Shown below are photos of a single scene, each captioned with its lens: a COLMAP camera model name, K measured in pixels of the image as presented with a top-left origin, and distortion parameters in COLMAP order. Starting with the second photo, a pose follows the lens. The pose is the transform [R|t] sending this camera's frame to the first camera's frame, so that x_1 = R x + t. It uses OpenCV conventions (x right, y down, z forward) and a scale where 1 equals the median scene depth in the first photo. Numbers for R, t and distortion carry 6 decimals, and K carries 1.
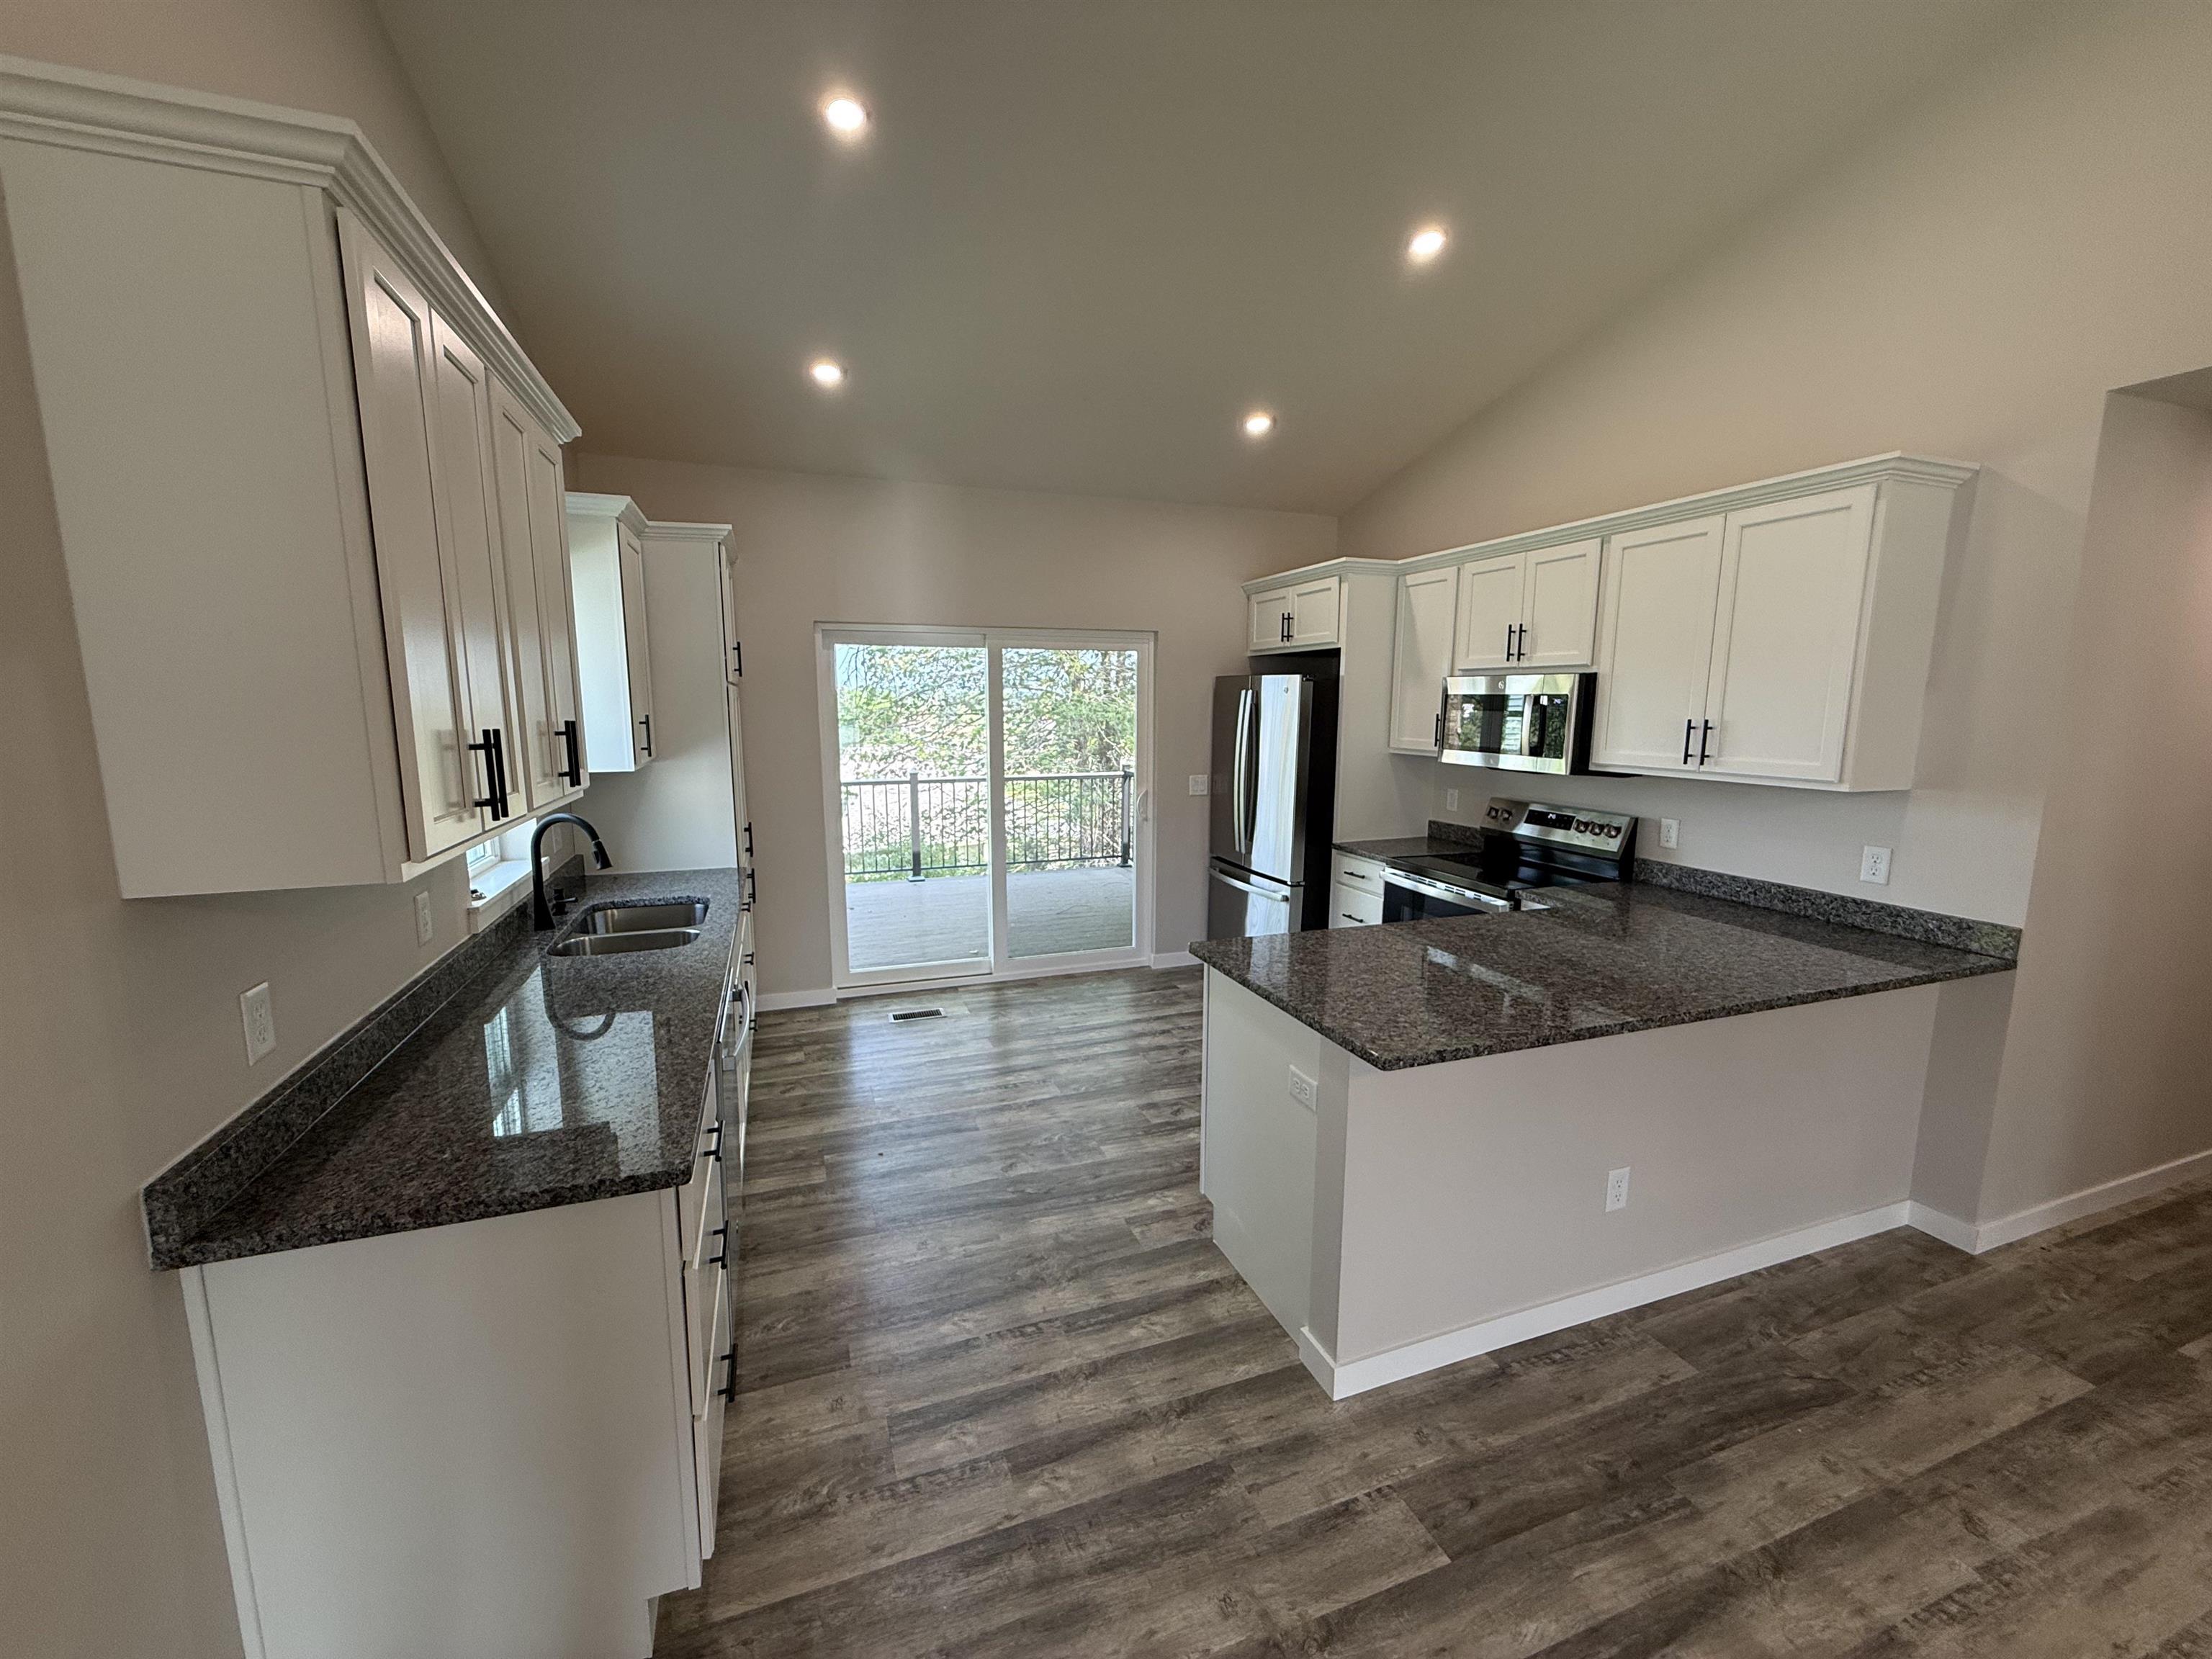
lens RADIAL K [[884.5, 0, 1100.5], [0, 884.5, 829.4], [0, 0, 1]] dist [0.001987, 0.000433]
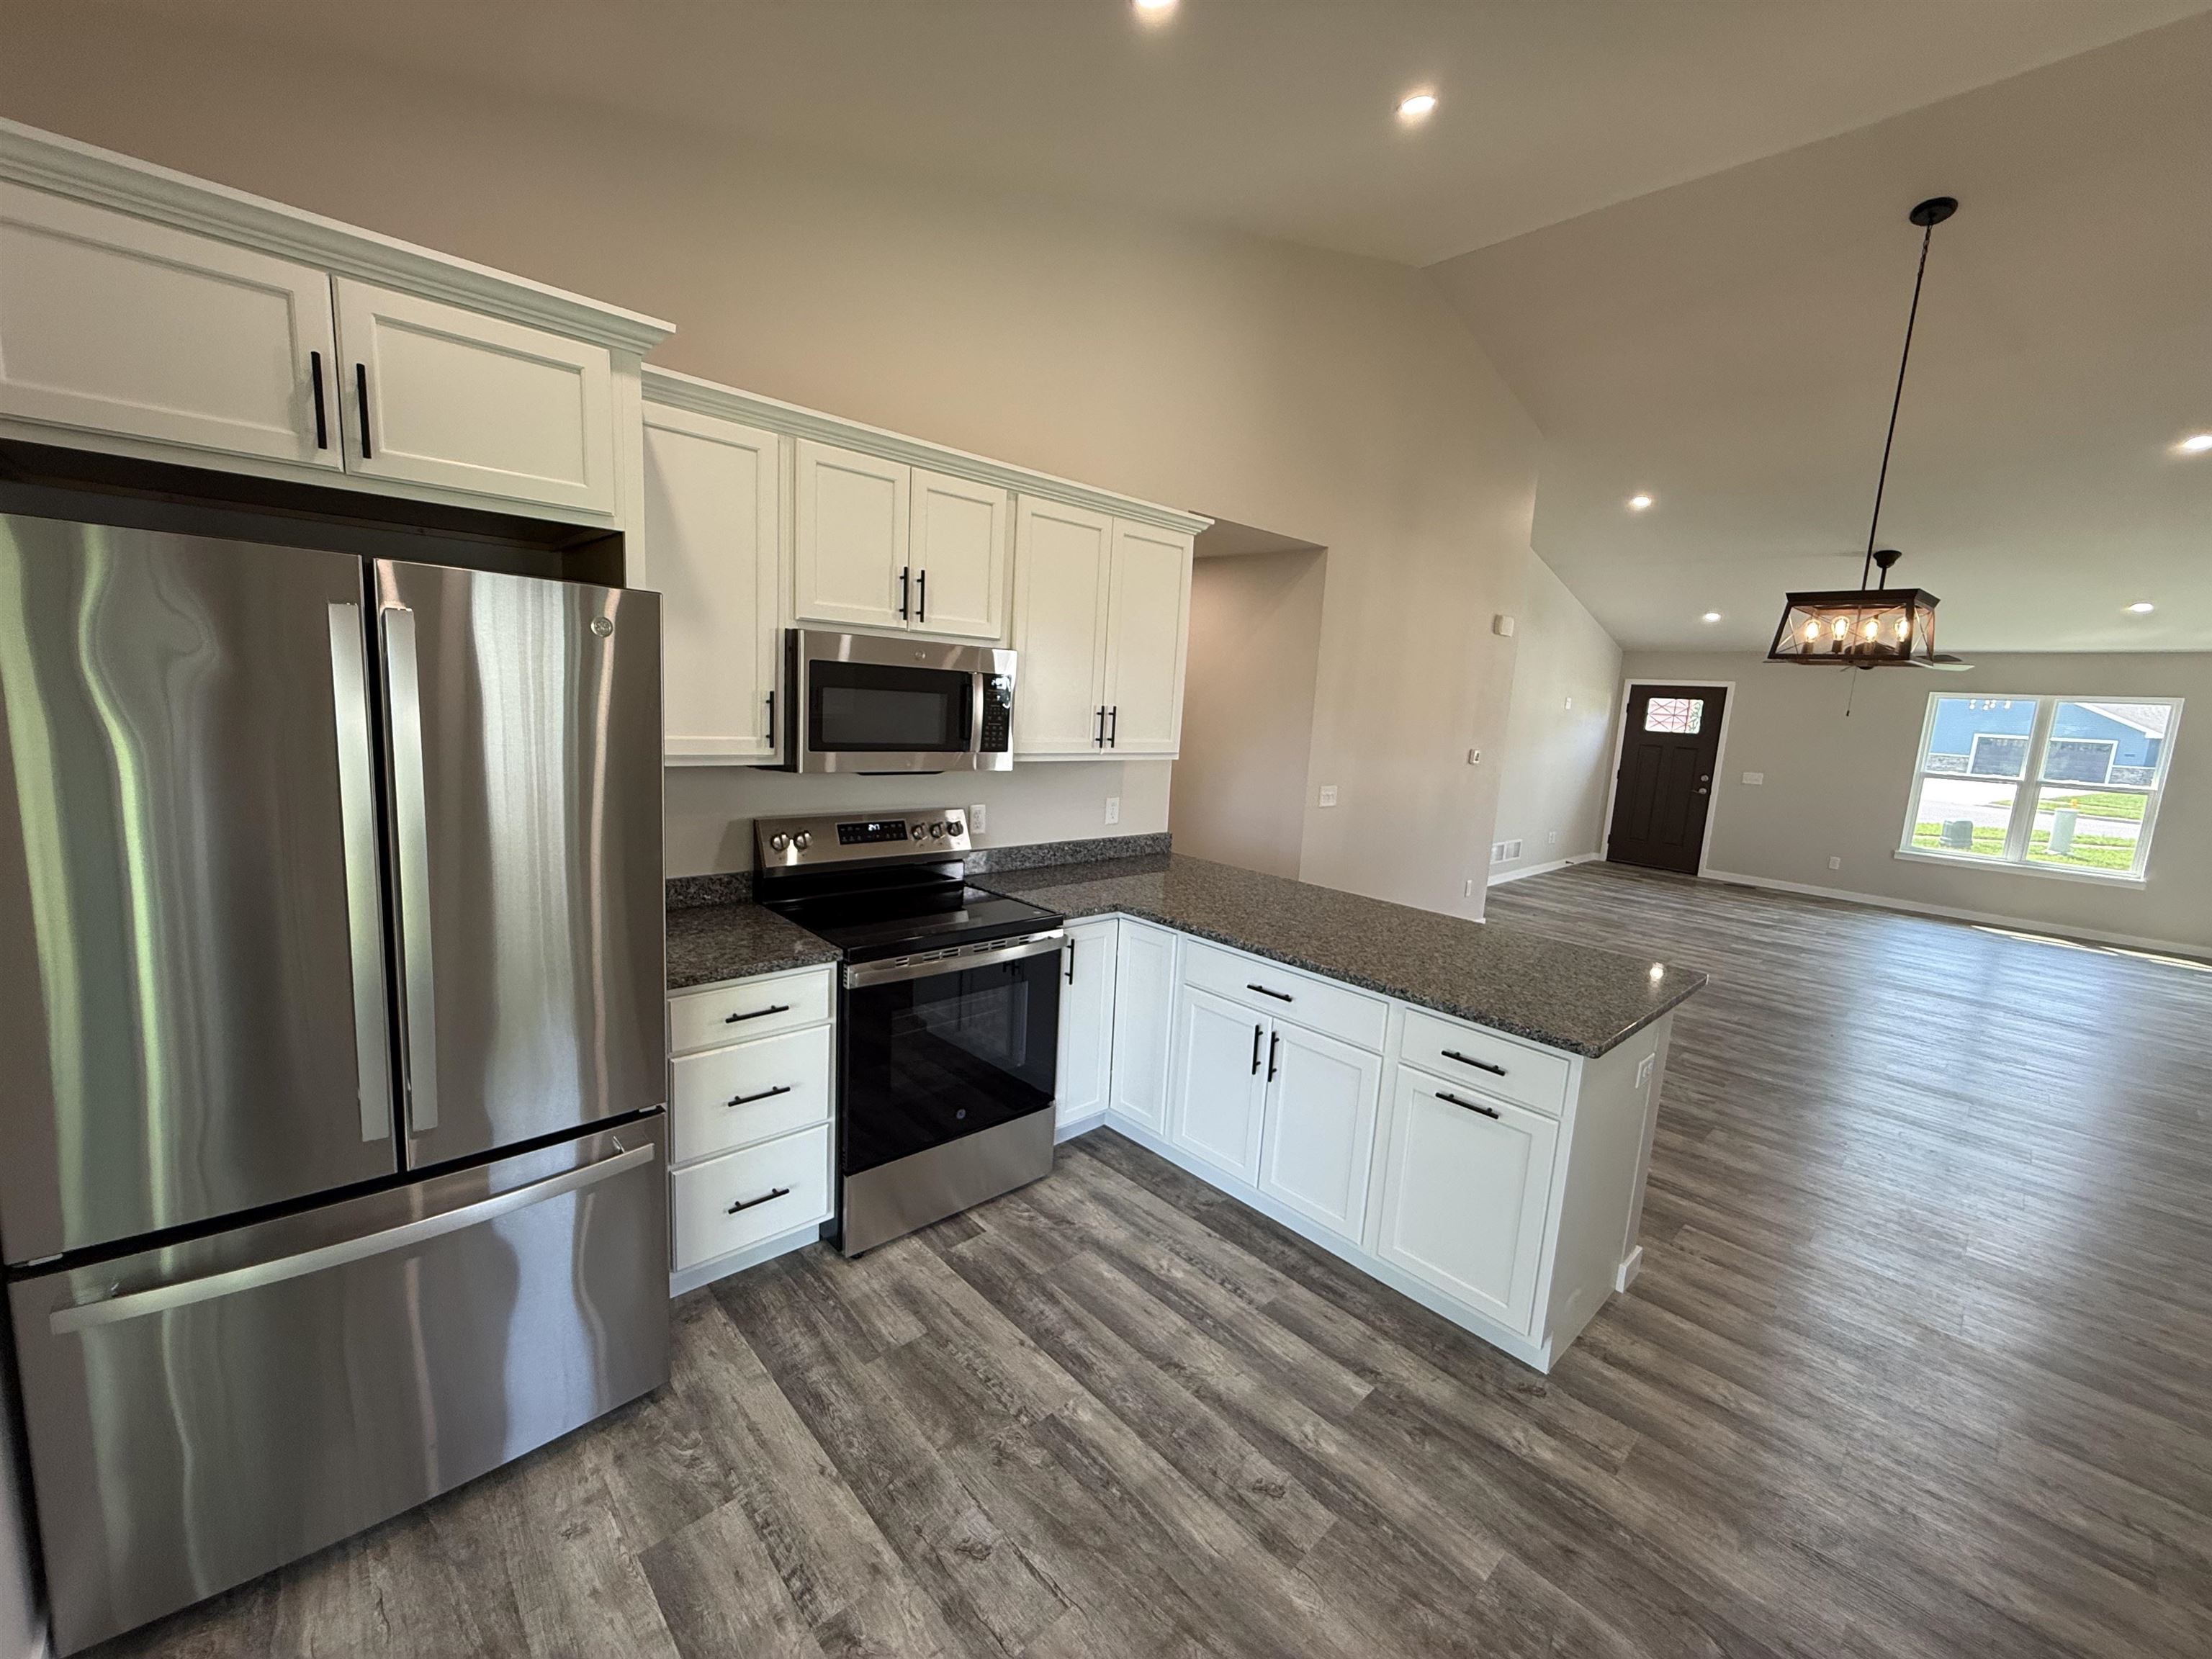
lens RADIAL K [[884.5, 0, 1100.5], [0, 884.5, 829.4], [0, 0, 1]] dist [0.001987, 0.000433]
pose [[-0.390418, -0.165452, 0.905649, -0.381206], [0.074387, 0.974833, 0.210159, -0.237235], [-0.917628, 0.149418, -0.368285, 1.653197]]
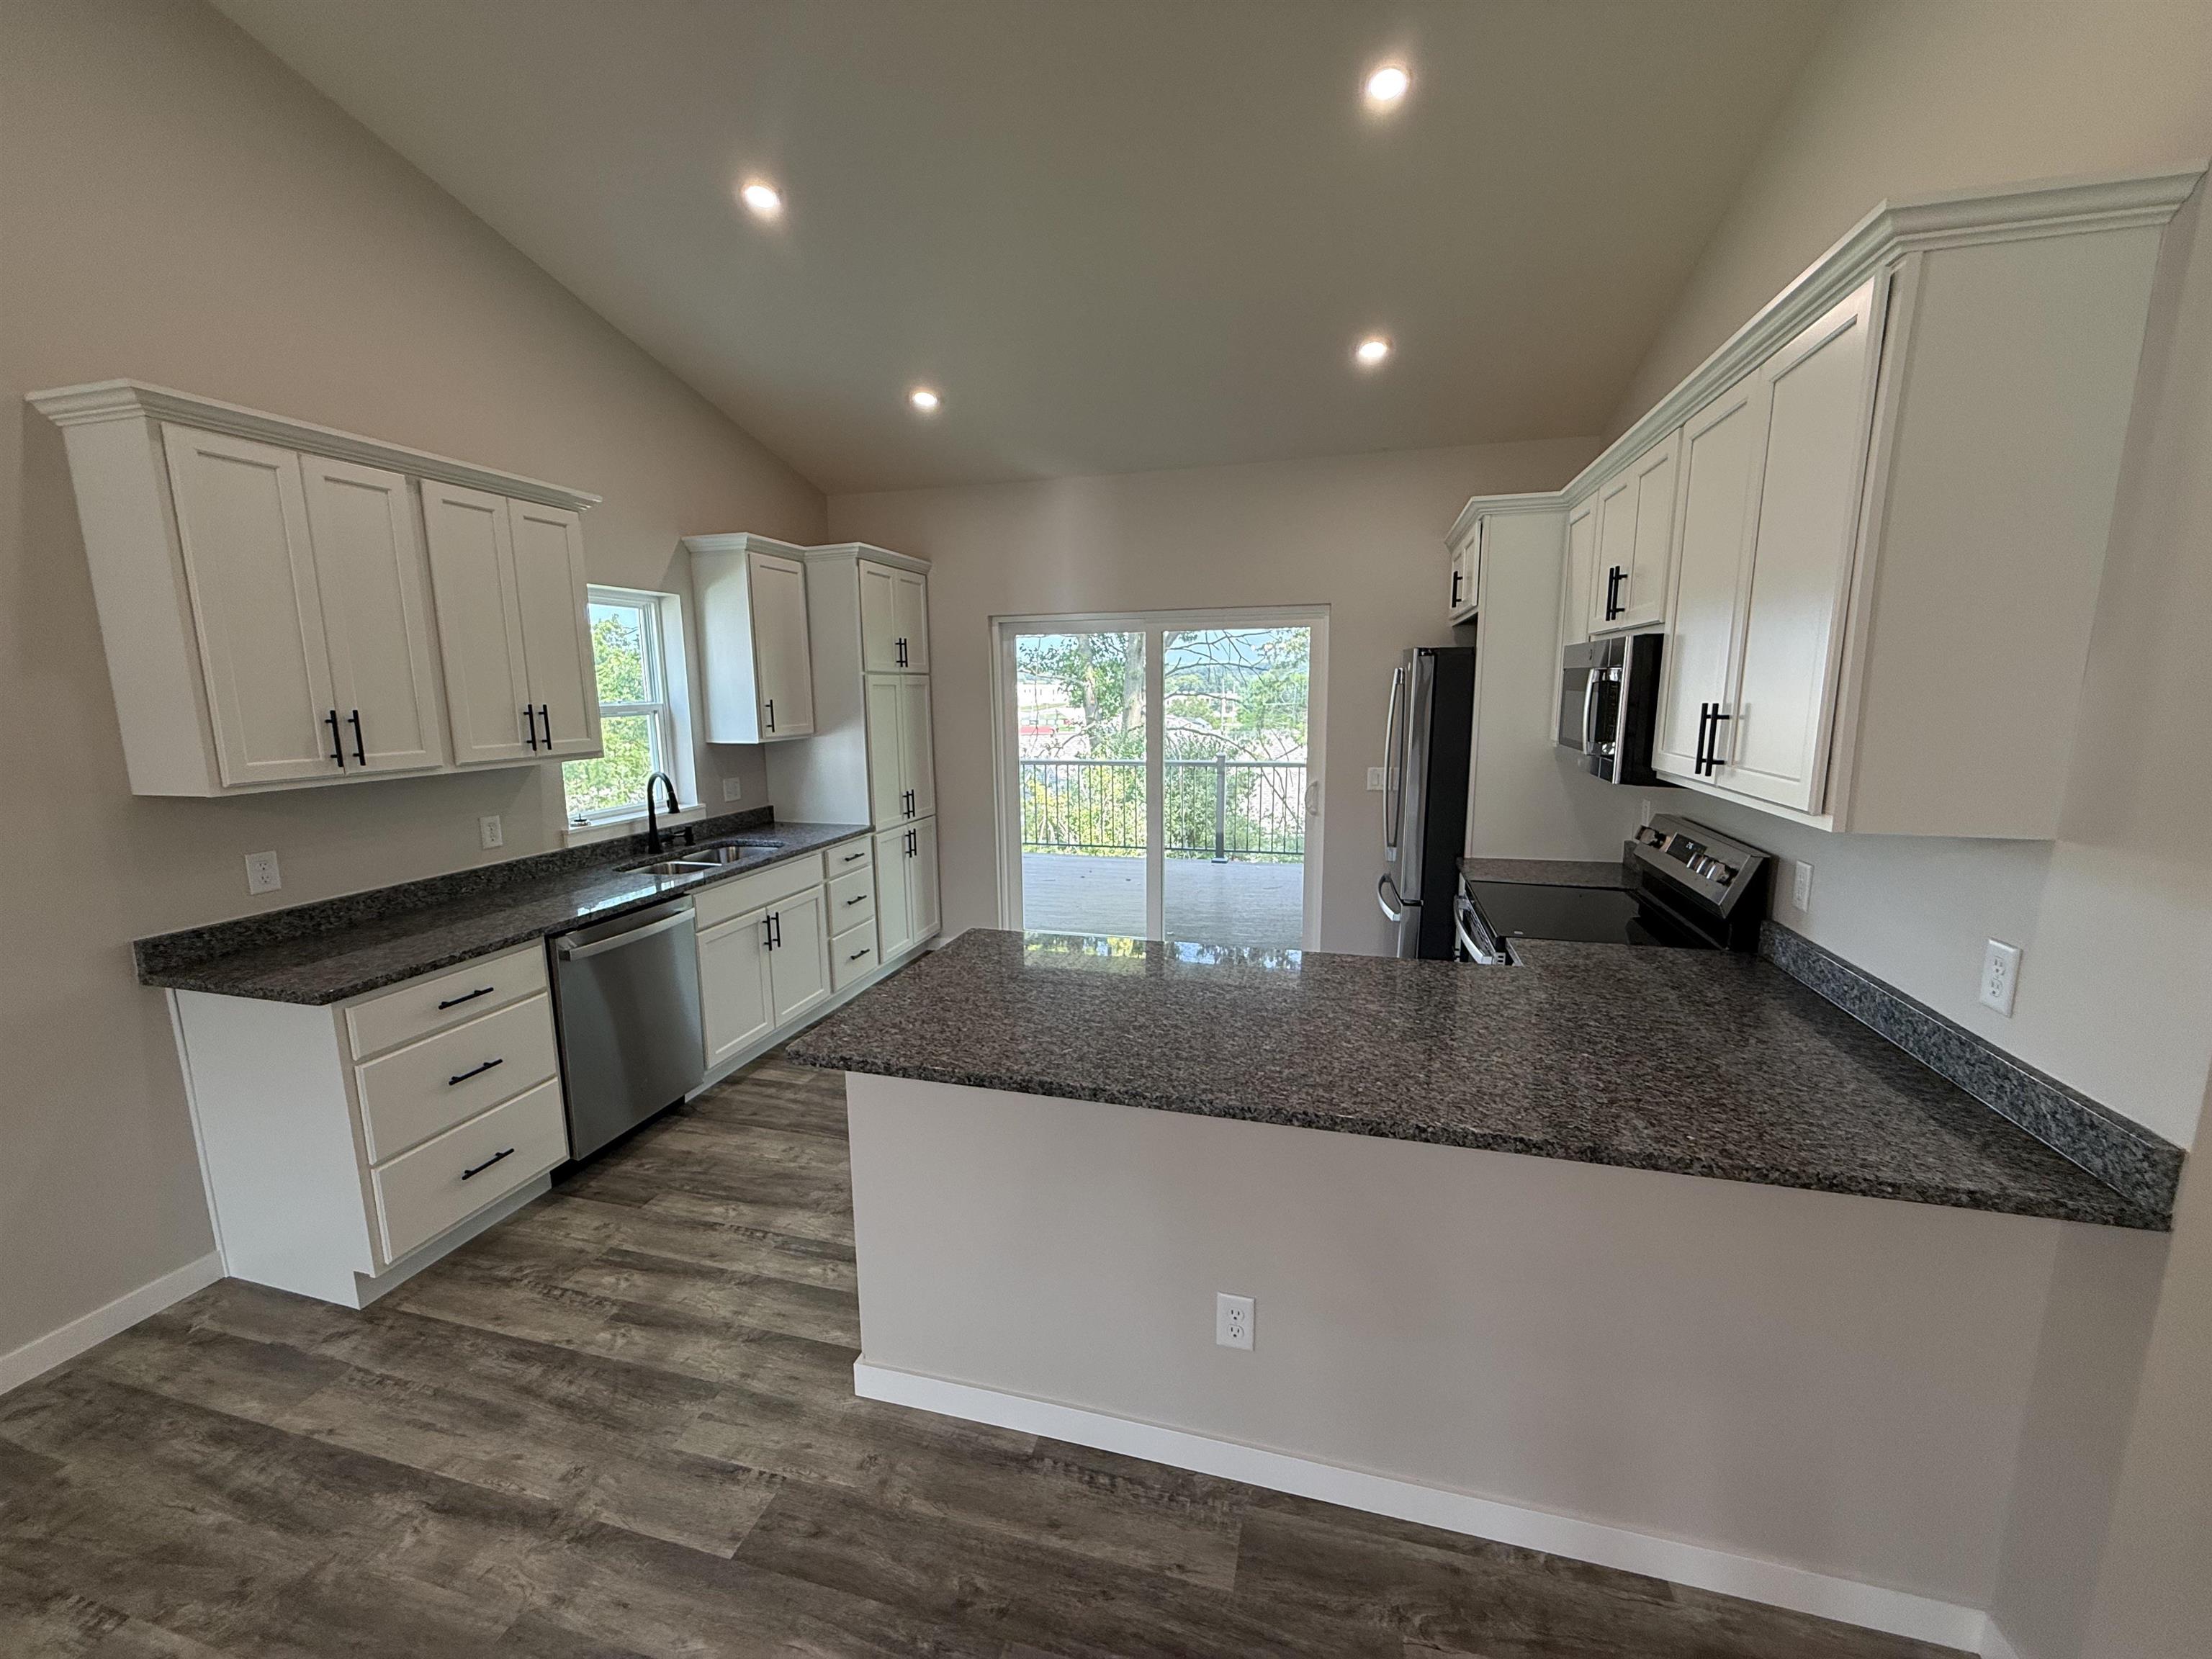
lens RADIAL K [[884.5, 0, 1100.5], [0, 884.5, 829.4], [0, 0, 1]] dist [0.001987, 0.000433]
pose [[0.814222, 0.081252, -0.574840, 0.796777], [-0.070601, 0.996667, 0.040875, -0.034732], [0.576245, 0.007303, 0.817244, 0.273912]]
